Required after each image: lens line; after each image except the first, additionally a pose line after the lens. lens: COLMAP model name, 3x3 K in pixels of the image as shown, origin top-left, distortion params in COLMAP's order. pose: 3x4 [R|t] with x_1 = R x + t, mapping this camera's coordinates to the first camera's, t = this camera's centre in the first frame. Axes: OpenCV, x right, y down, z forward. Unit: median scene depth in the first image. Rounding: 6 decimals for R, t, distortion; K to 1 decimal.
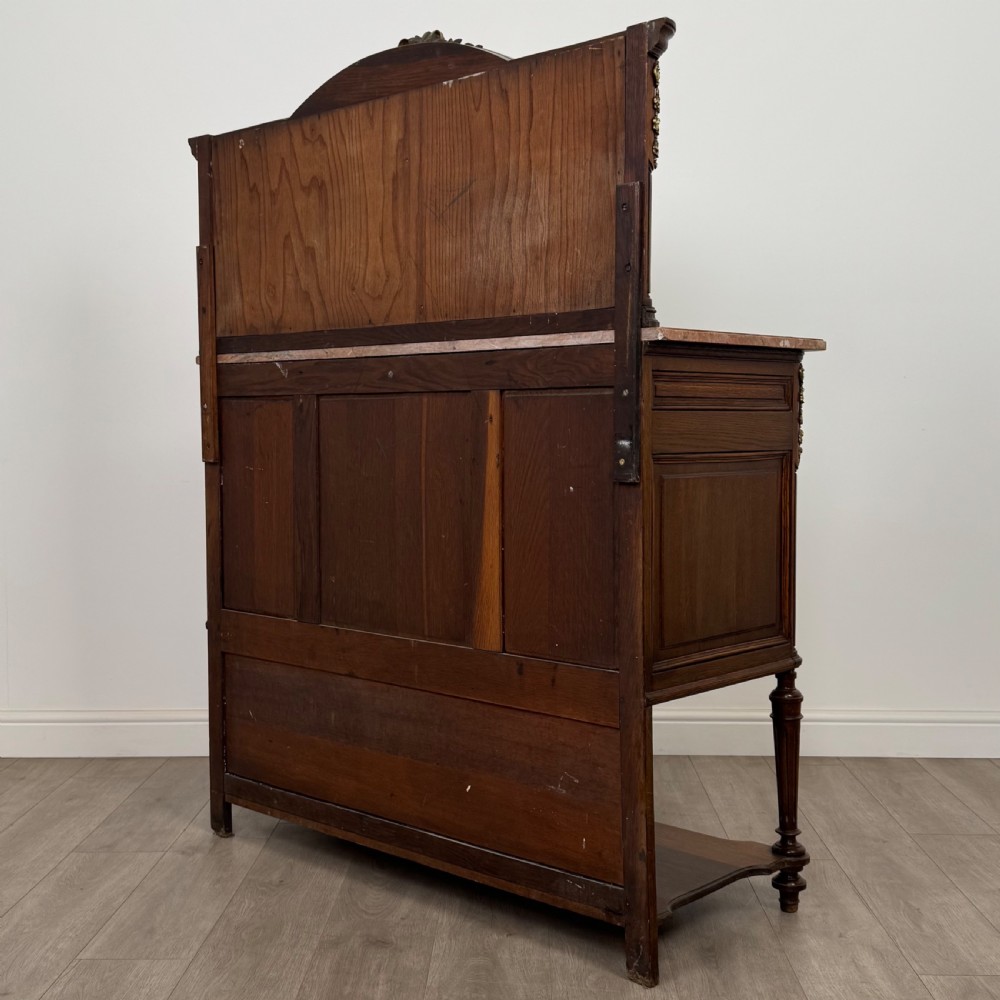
lens RADIAL K [[1391.1, 0, 500.0], [0, 1391.1, 500.0], [0, 0, 1]] dist [0.120694, -0.041719]
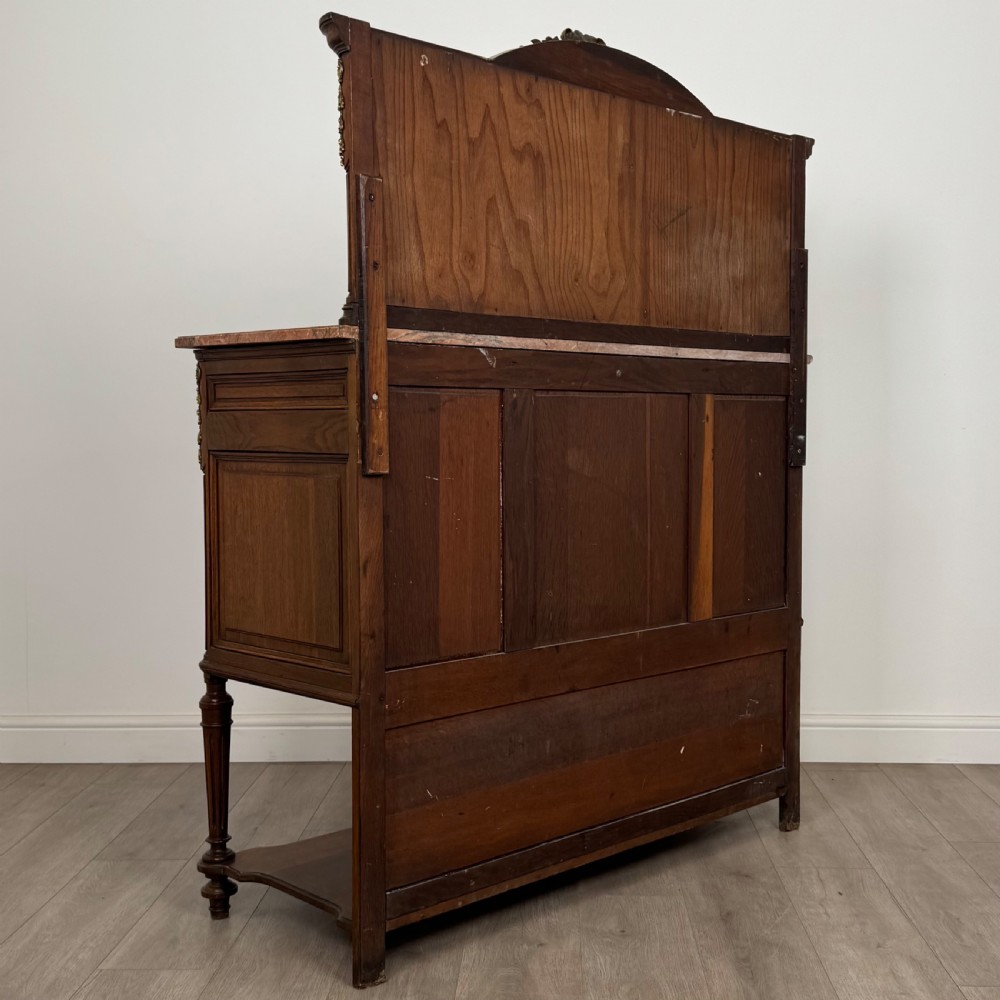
lens RADIAL K [[1472.2, 0, 500.0], [0, 1472.2, 500.0], [0, 0, 1]] dist [0.097230, -0.010338]
pose [[-0.016948, -0.049962, 0.998607, -1.128279], [0.053048, 0.997299, 0.050797, -0.057068], [-0.998448, 0.053835, -0.014252, 1.094061]]
